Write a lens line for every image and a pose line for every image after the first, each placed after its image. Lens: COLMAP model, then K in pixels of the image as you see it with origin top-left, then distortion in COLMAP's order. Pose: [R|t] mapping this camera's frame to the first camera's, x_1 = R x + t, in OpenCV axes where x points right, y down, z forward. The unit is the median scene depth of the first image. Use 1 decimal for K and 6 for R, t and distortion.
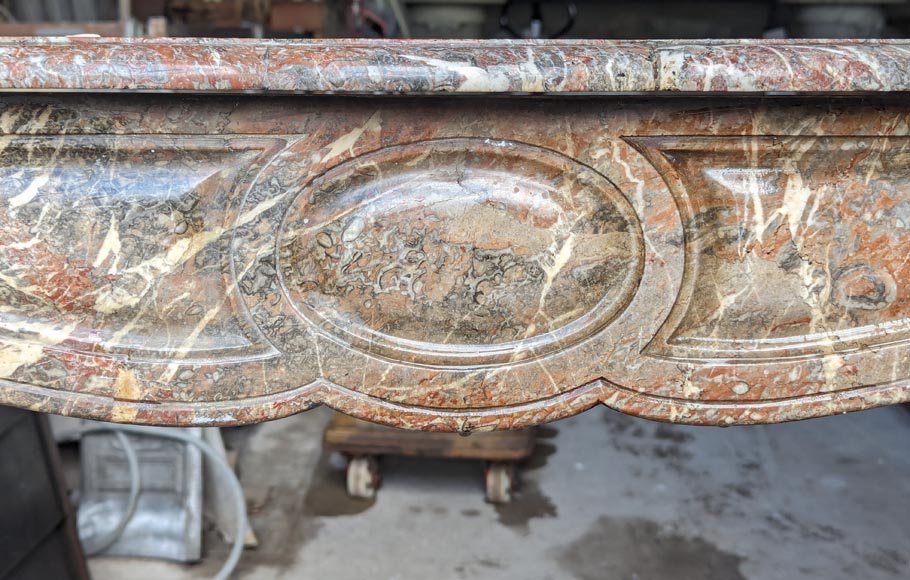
lens RADIAL K [[1292.2, 0, 455.0], [0, 1292.2, 290.0], [0, 0, 1]] dist [0.057535, -0.010679]
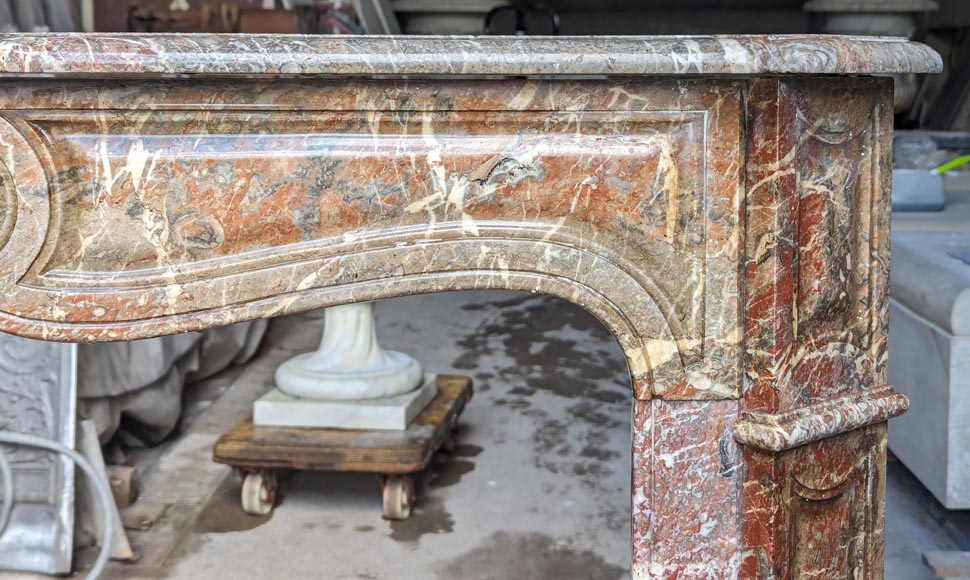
lens RADIAL K [[1405.6, 0, 483.1], [0, 1405.6, 261.7], [0, 0, 1]] dist [0.027120, 0.115933]
pose [[0.999916, -0.002973, -0.012595, 0.604616], [0.002440, 0.999110, -0.042121, 0.085457], [0.012709, 0.042087, 0.999033, -0.347333]]
